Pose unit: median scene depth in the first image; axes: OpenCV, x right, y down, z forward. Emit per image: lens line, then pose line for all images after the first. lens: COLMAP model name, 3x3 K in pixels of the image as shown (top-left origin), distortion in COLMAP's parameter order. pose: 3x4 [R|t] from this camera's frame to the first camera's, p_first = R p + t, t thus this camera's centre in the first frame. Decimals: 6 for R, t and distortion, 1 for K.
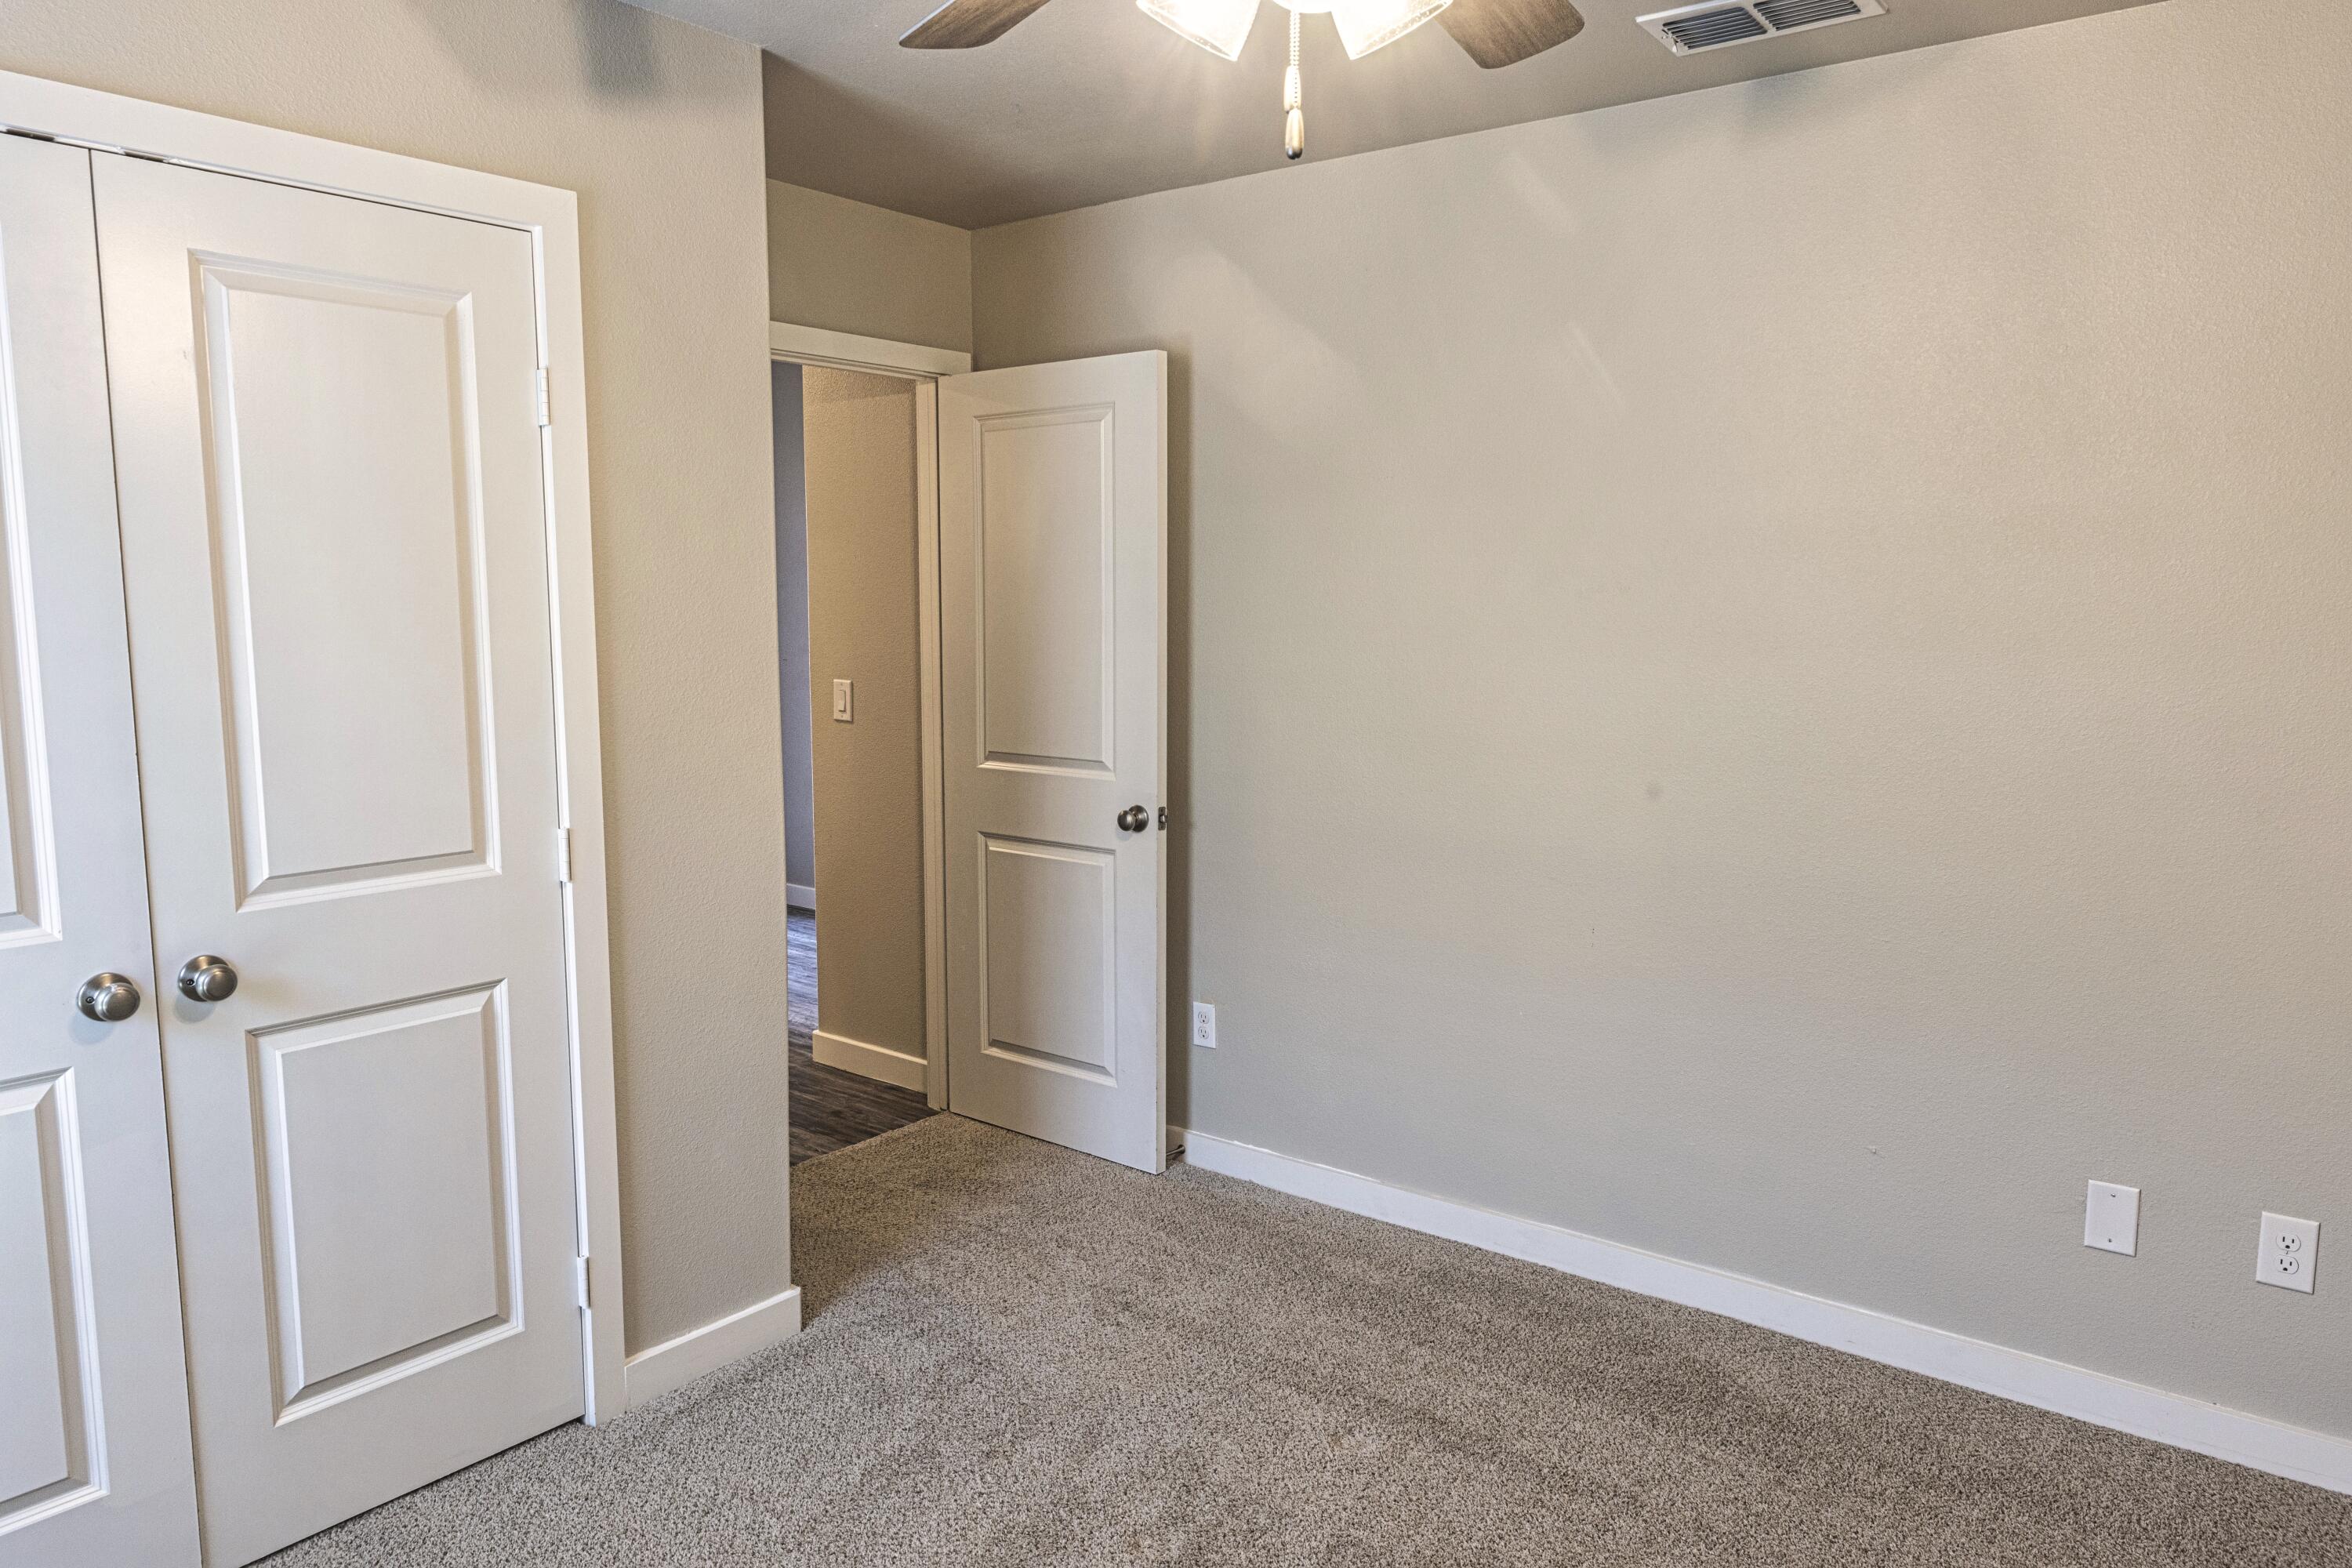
lens RADIAL K [[1553.8, 0, 1184.2], [0, 1553.8, 783.2], [0, 0, 1]] dist [-0.001322, -0.001305]
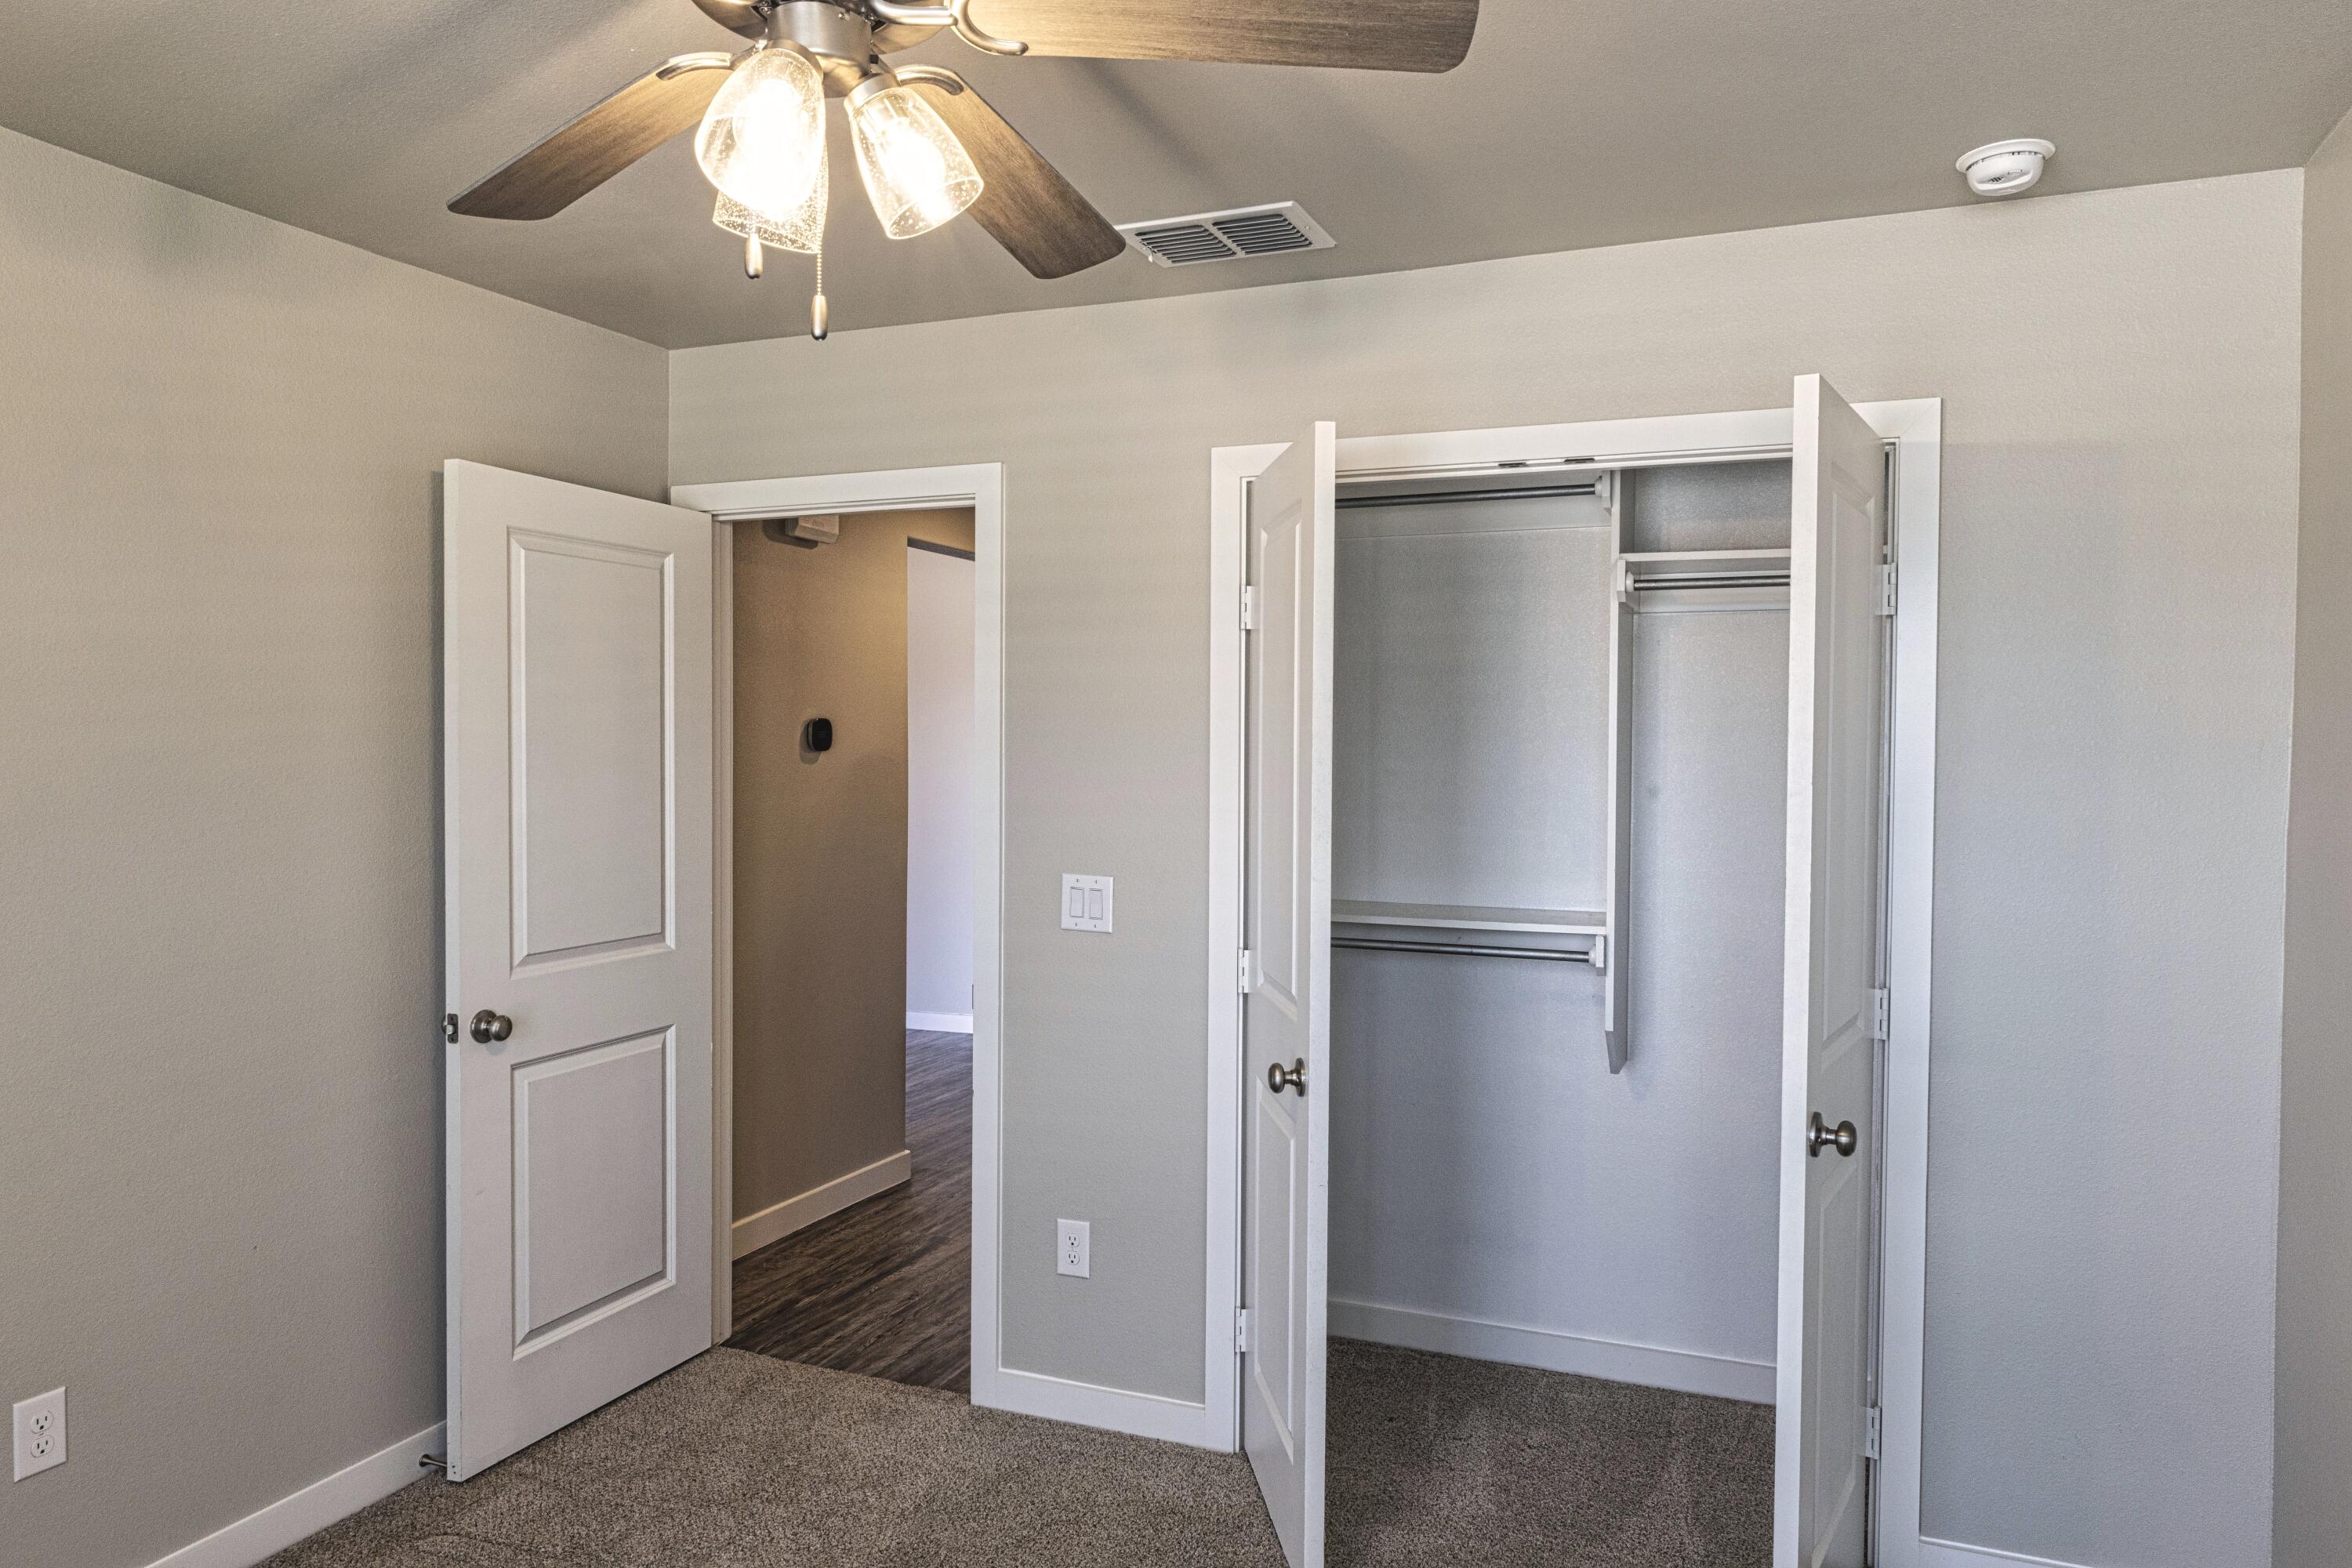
lens RADIAL K [[1553.8, 0, 1184.2], [0, 1553.8, 783.2], [0, 0, 1]] dist [-0.001322, -0.001305]
pose [[0.951970, -0.005383, 0.306143, -0.433182], [0.036935, 0.994563, -0.097364, 0.063121], [-0.303954, 0.103995, 0.946994, -0.517309]]
